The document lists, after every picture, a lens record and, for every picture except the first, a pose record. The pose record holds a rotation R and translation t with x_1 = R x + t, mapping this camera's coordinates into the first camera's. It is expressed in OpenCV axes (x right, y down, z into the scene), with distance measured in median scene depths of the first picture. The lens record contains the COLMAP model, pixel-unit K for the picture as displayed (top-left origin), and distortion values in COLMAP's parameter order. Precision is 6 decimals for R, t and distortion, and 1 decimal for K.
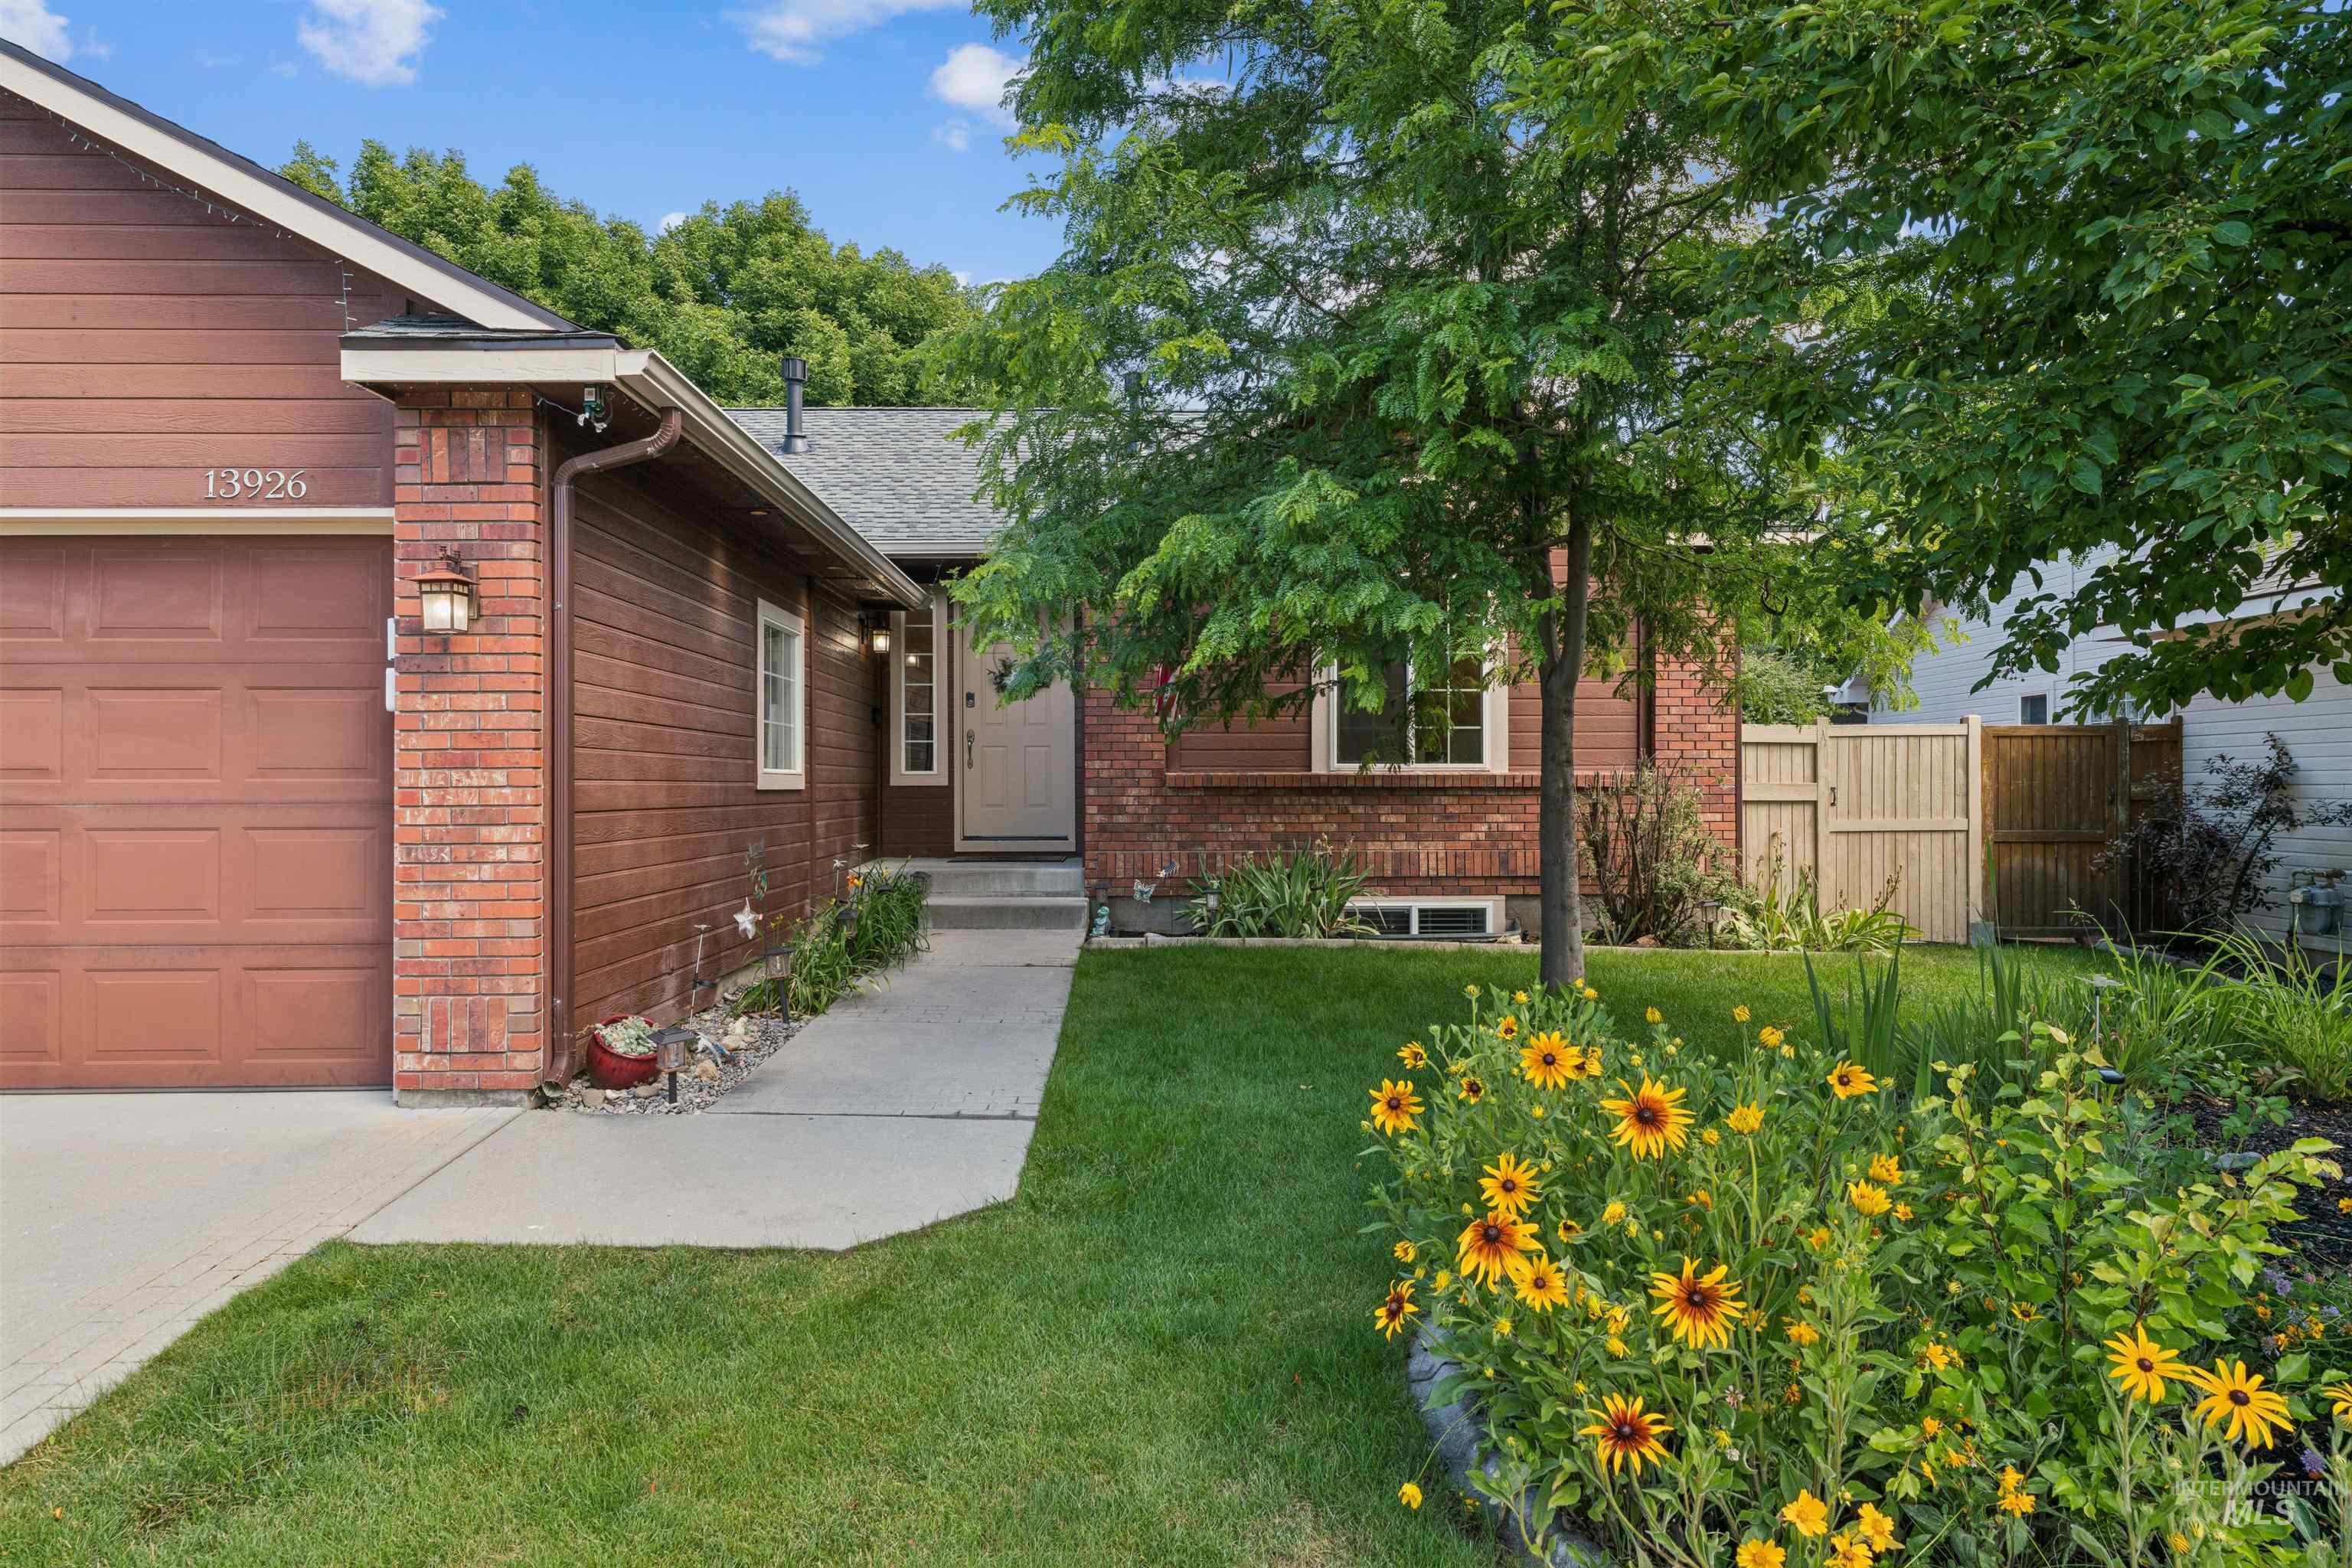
lens RADIAL K [[1445.1, 0, 1167.6], [0, 1445.1, 782.4], [0, 0, 1]] dist [0.002878, 0.000860]
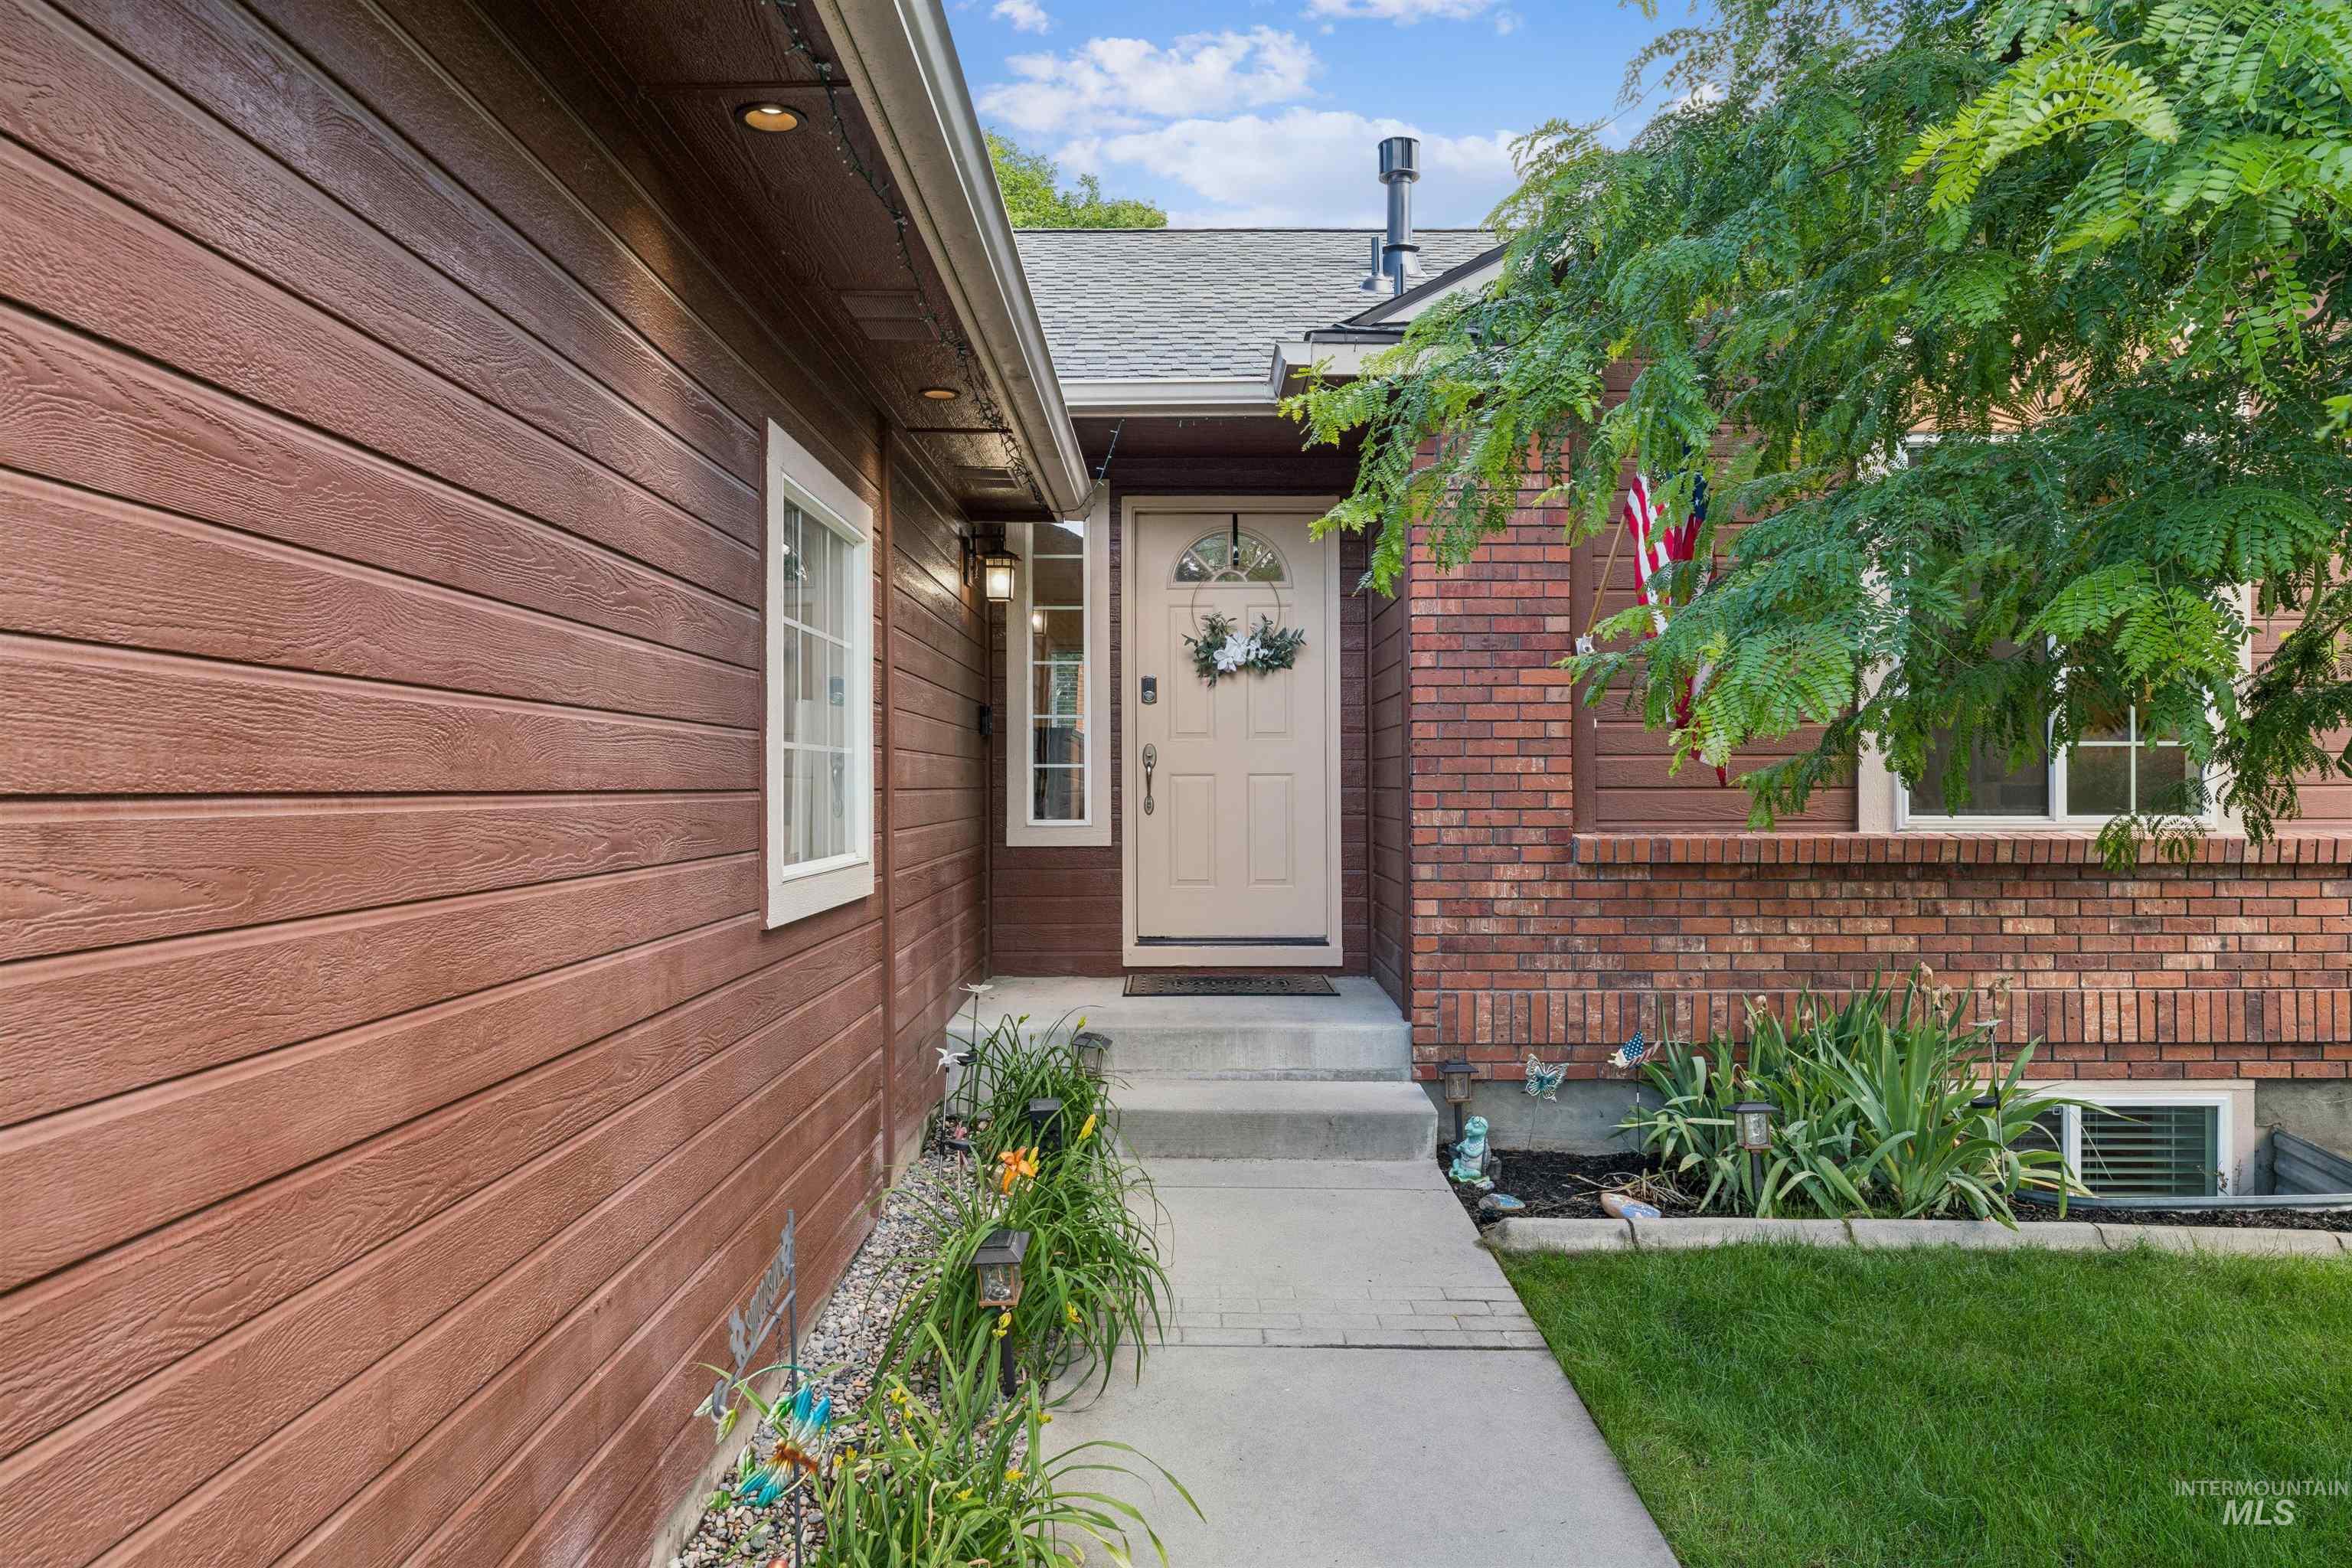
lens RADIAL K [[1585.0, 0, 1172.7], [0, 1585.0, 786.0], [0, 0, 1]] dist [0.002541, 0.000774]
pose [[0.999623, -0.000343, -0.027453, -0.125371], [0.000415, 0.999996, 0.002614, -0.025114], [0.027452, -0.002625, 0.999620, 0.443776]]
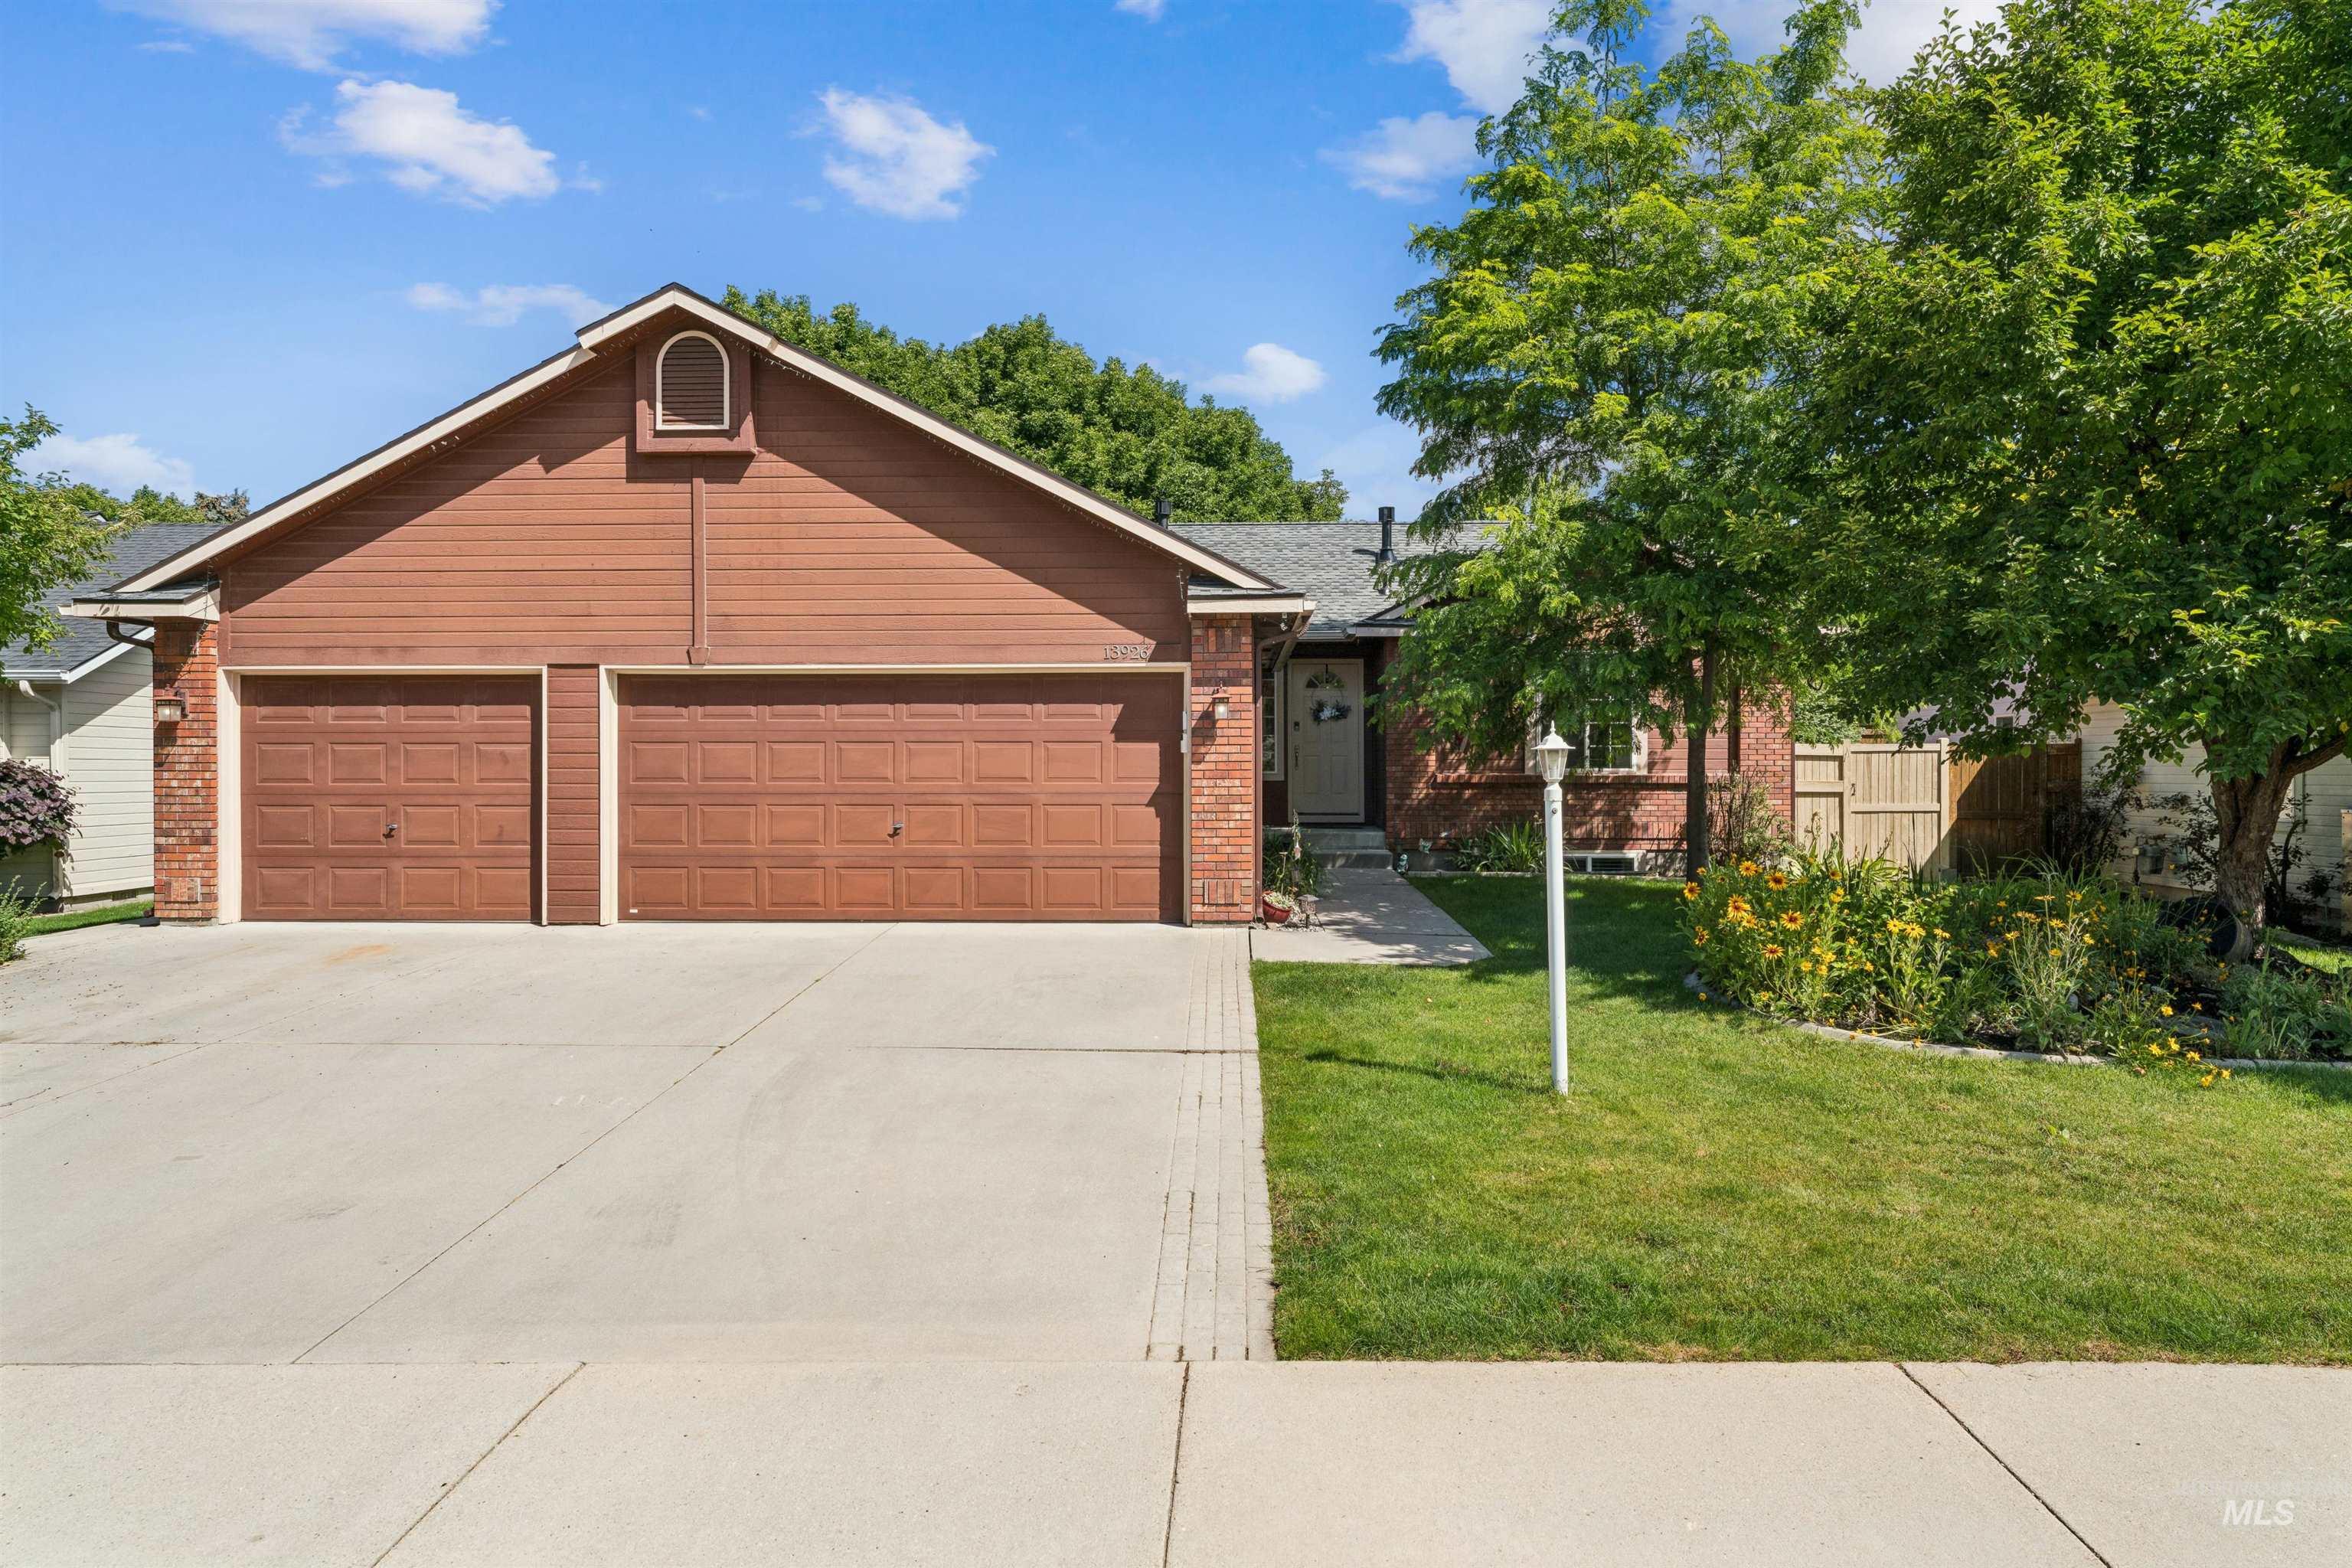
lens RADIAL K [[1314.5, 0, 1187.9], [0, 1314.5, 779.9], [0, 0, 1]] dist [-0.001835, -0.000194]
pose [[0.998720, 0.002656, -0.050503, -0.206135], [-0.002224, 0.999961, 0.008599, -0.011949], [0.050524, -0.008476, 0.998687, -0.500448]]
